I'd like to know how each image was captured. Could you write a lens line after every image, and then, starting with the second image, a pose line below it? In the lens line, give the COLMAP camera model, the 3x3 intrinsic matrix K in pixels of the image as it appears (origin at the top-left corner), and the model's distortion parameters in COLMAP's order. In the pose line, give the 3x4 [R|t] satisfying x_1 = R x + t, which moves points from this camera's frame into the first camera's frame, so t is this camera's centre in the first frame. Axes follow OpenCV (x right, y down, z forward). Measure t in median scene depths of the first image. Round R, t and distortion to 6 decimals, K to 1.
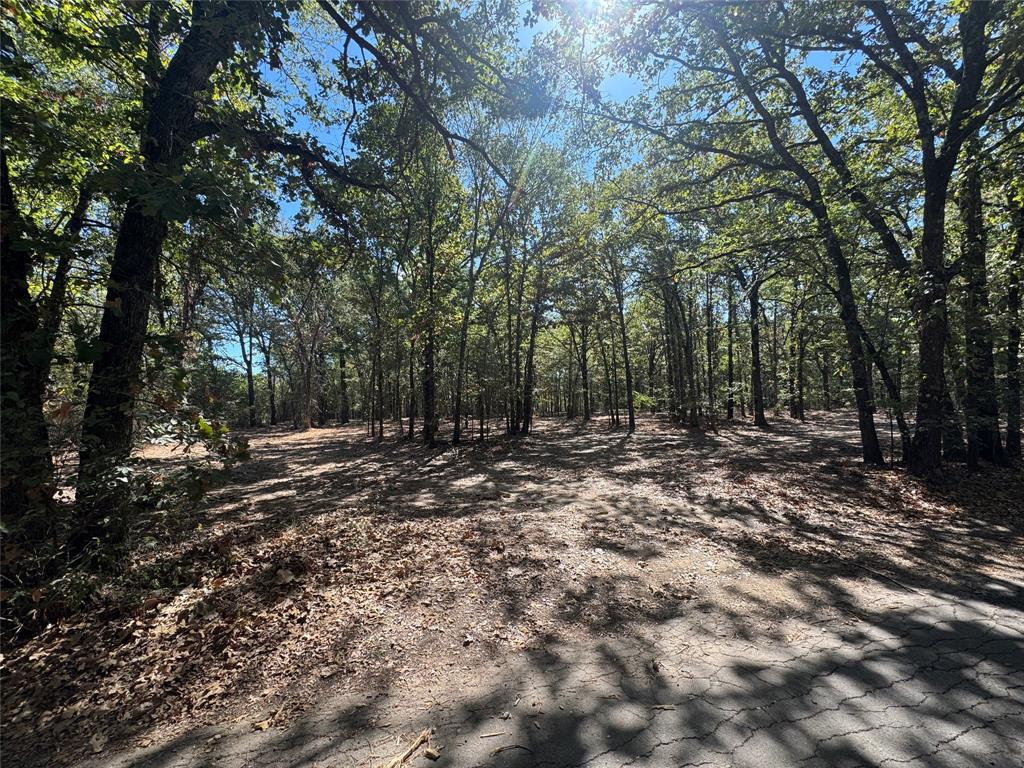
lens RADIAL K [[412.2, 0, 516.8], [0, 412.2, 387.7], [0, 0, 1]] dist [-0.001740, -0.000075]
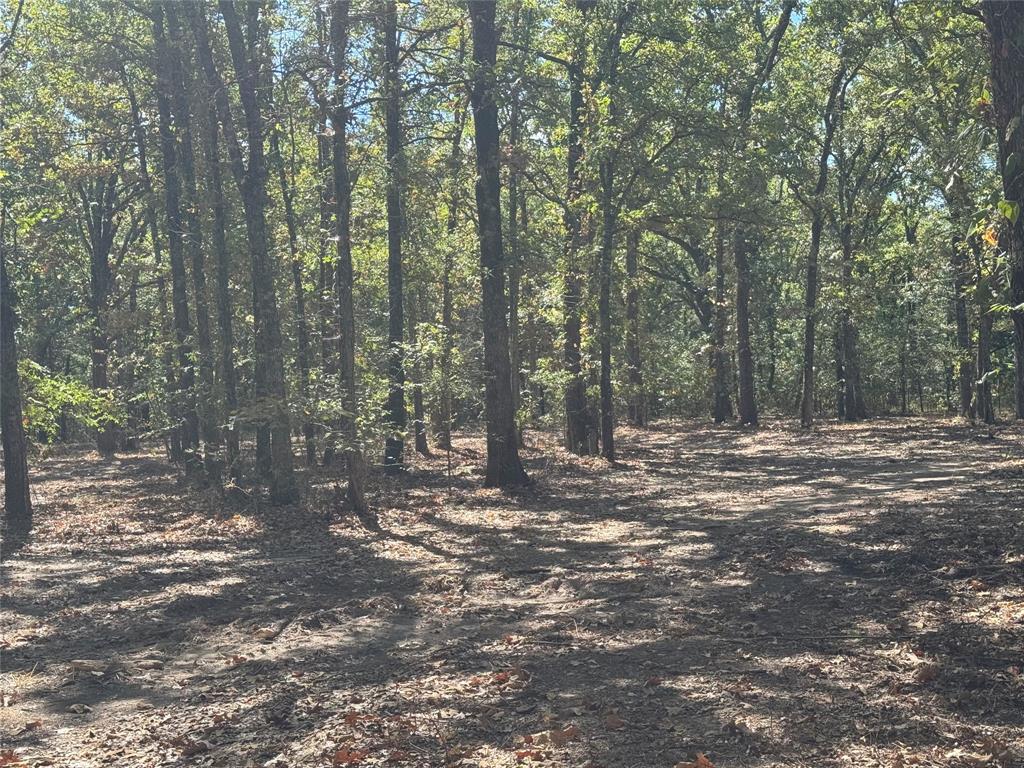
lens RADIAL K [[1407.4, 0, 512.4], [0, 1407.4, 385.0], [0, 0, 1]] dist [0.150557, 0.000000]
pose [[0.826043, -0.009610, 0.563526, 0.064253], [0.003673, 0.999925, 0.011667, 0.013640], [-0.563596, -0.007567, 0.826016, 0.206159]]
